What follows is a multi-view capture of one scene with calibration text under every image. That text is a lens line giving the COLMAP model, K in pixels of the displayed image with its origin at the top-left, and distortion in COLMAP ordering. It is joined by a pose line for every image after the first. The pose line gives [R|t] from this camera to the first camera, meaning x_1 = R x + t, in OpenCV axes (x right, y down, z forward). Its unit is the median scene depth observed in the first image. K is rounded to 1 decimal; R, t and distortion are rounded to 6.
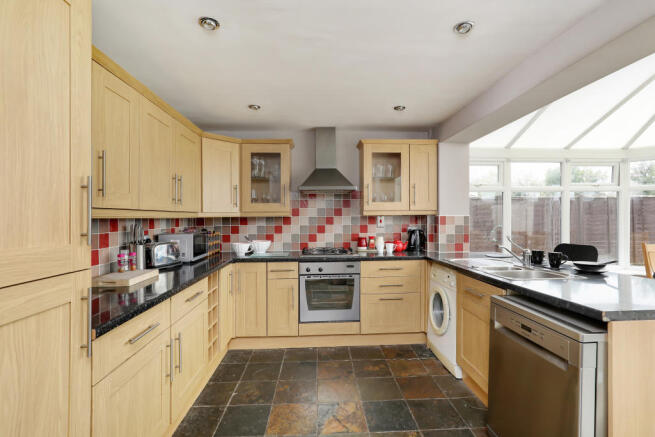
lens RADIAL K [[305.6, 0, 331.5], [0, 305.6, 217.0], [0, 0, 1]] dist [-0.020163, 0.000765]
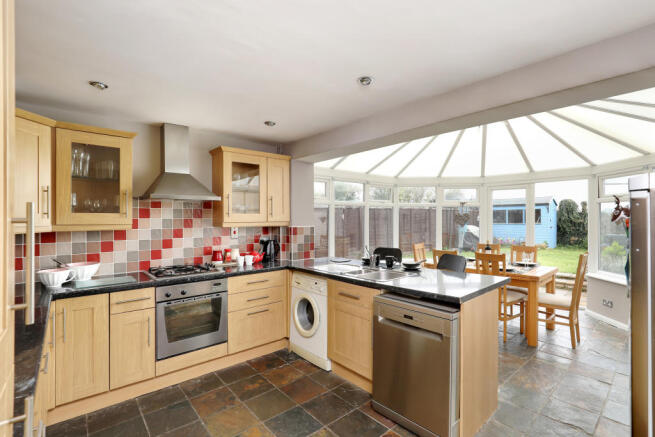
lens RADIAL K [[305.6, 0, 334.1], [0, 305.6, 218.6], [0, 0, 1]] dist [-0.020163, 0.000765]
pose [[0.782780, 0.006335, 0.622267, -0.231470], [-0.005116, 0.999980, -0.003745, -0.034258], [-0.622278, -0.000252, 0.782796, 0.062826]]
